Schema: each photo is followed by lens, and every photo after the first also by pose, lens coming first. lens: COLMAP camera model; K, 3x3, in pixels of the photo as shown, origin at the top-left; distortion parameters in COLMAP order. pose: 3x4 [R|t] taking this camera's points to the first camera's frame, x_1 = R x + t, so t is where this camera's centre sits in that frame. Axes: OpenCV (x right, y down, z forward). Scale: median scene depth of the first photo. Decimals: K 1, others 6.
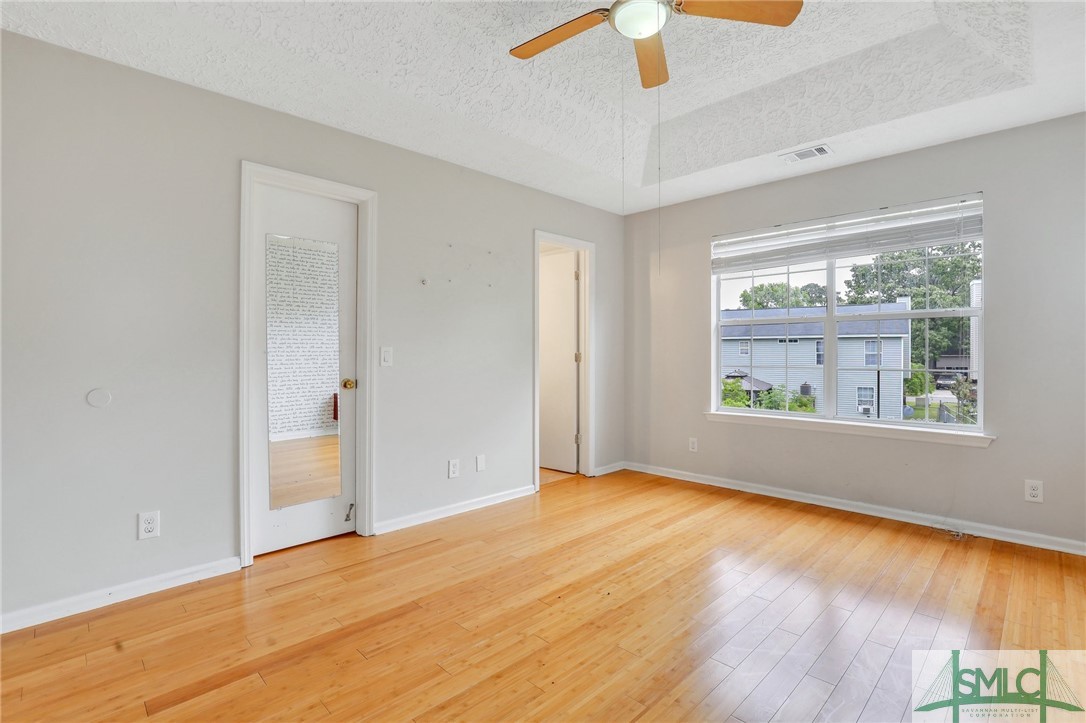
lens RADIAL K [[513.2, 0, 553.4], [0, 513.2, 358.6], [0, 0, 1]] dist [-0.011810, -0.001137]
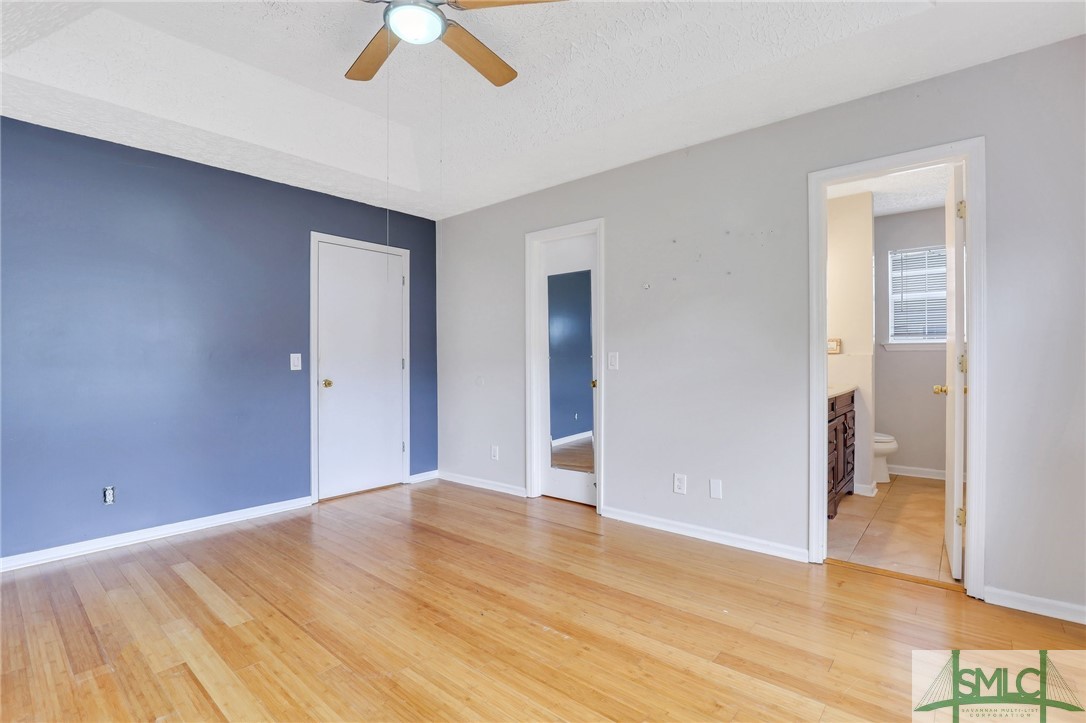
lens RADIAL K [[511.4, 0, 553.5], [0, 511.4, 360.9], [0, 0, 1]] dist [-0.033199, 0.003993]
pose [[0.081805, 0.003698, -0.996642, 0.775604], [-0.007929, 0.999964, 0.003059, -0.006756], [0.996617, 0.007652, 0.081831, 0.782012]]
